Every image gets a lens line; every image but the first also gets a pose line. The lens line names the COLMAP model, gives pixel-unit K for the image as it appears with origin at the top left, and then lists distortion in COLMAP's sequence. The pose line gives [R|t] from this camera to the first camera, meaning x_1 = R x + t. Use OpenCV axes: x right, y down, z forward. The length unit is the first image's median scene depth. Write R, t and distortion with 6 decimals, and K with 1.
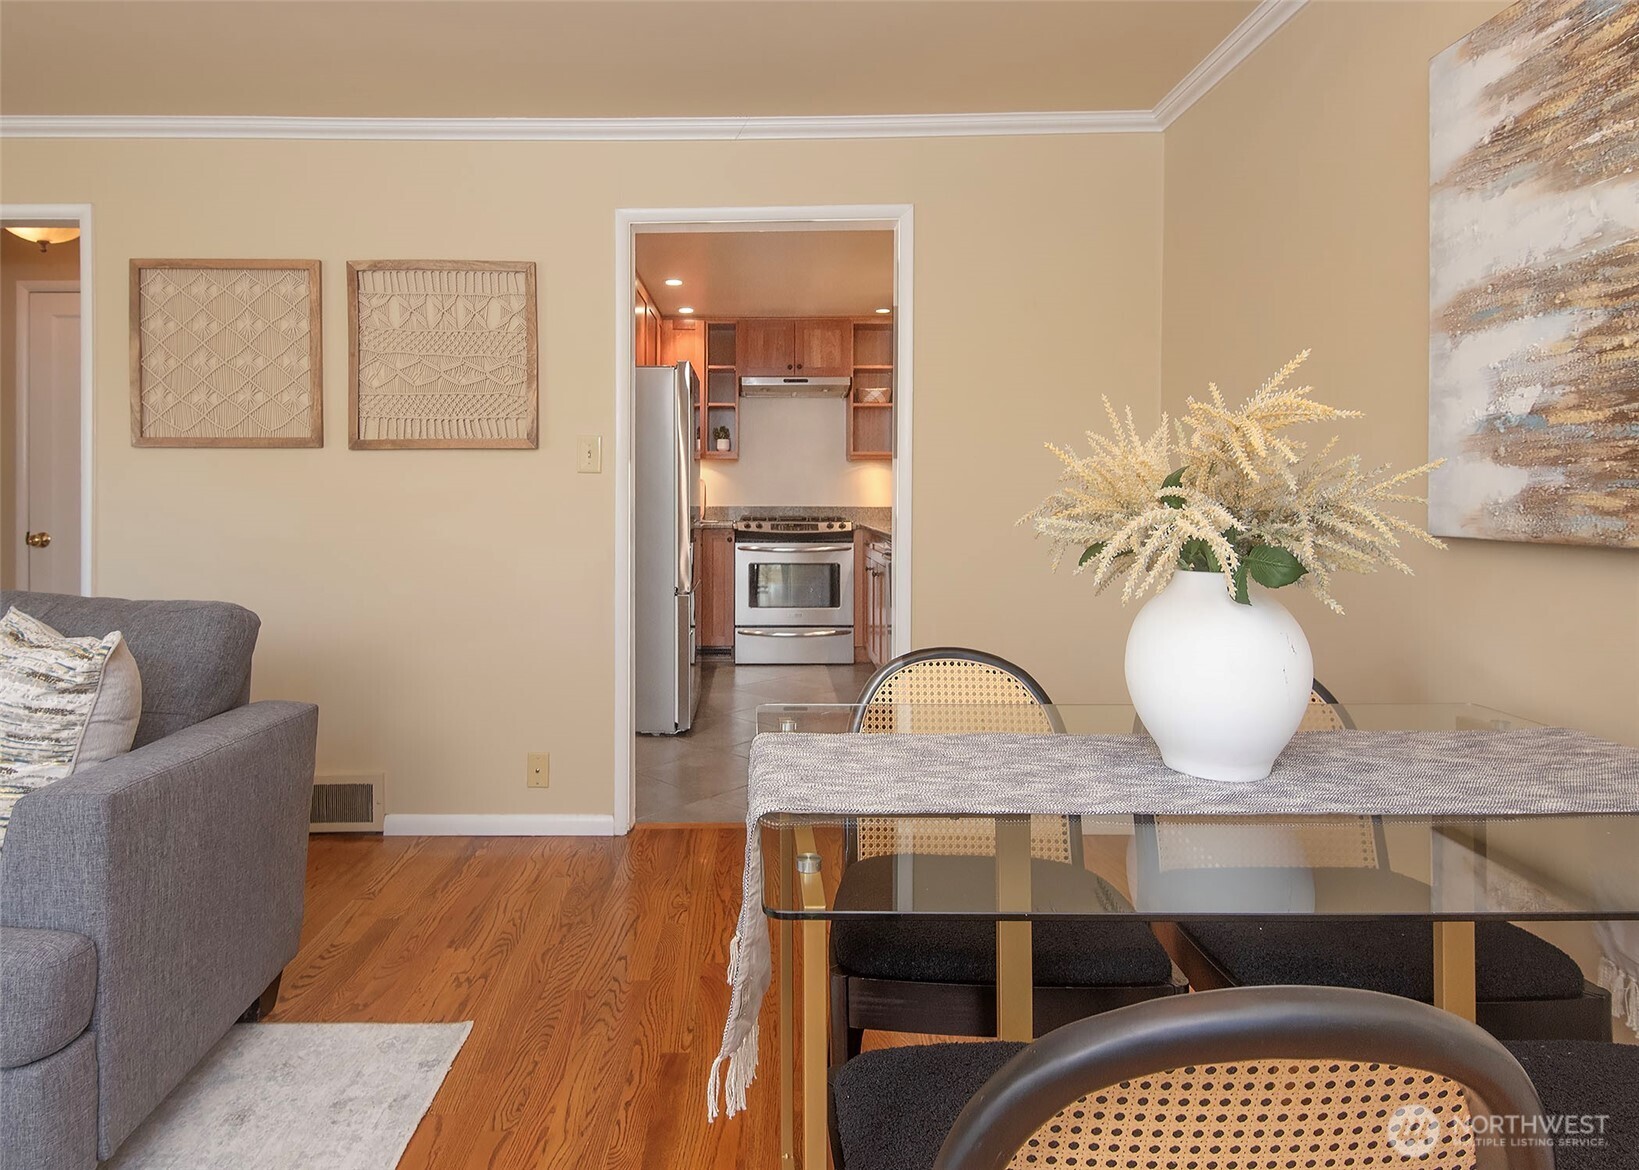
lens RADIAL K [[955.7, 0, 762.2], [0, 955.7, 490.4], [0, 0, 1]] dist [0.025670, -0.017865]
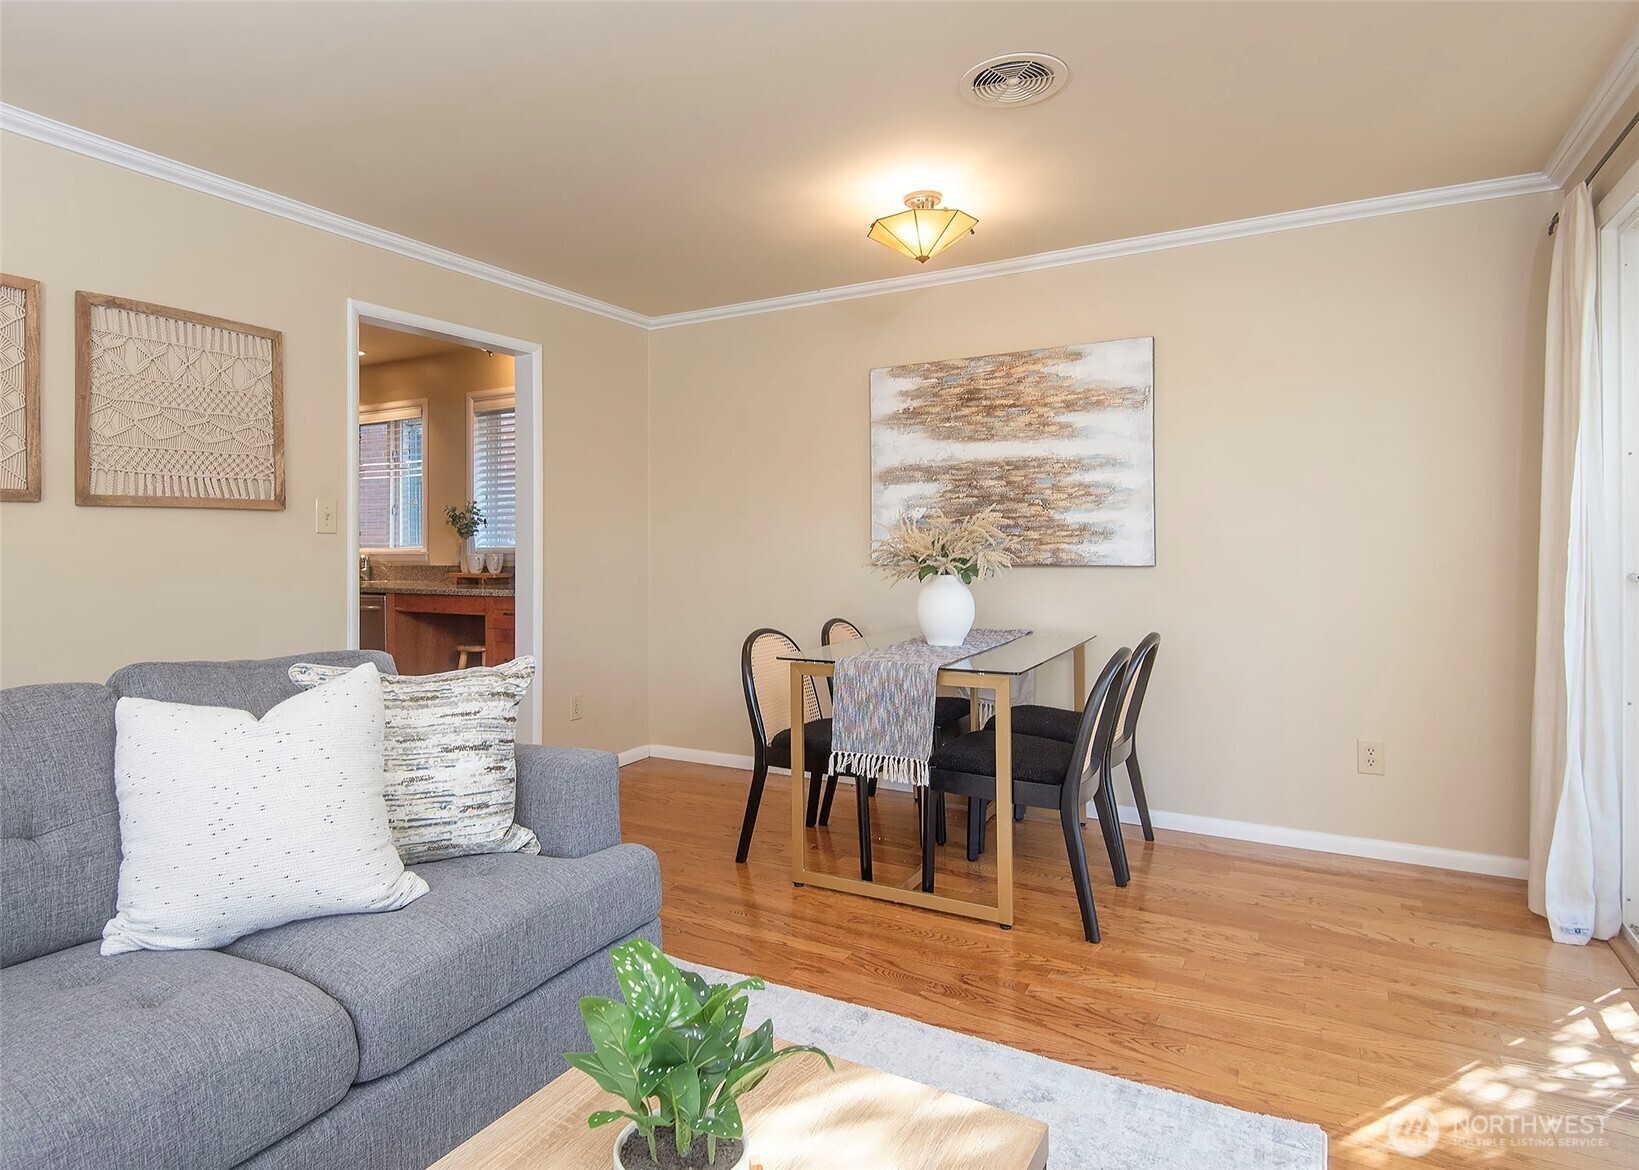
lens RADIAL K [[943.8, 0, 748.3], [0, 943.8, 532.3], [0, 0, 1]] dist [0.034211, -0.034689]
pose [[0.504860, 0.007605, 0.863168, -0.881905], [0.004729, 0.999922, -0.011576, -0.005268], [-0.863188, 0.009926, 0.504784, 0.038511]]
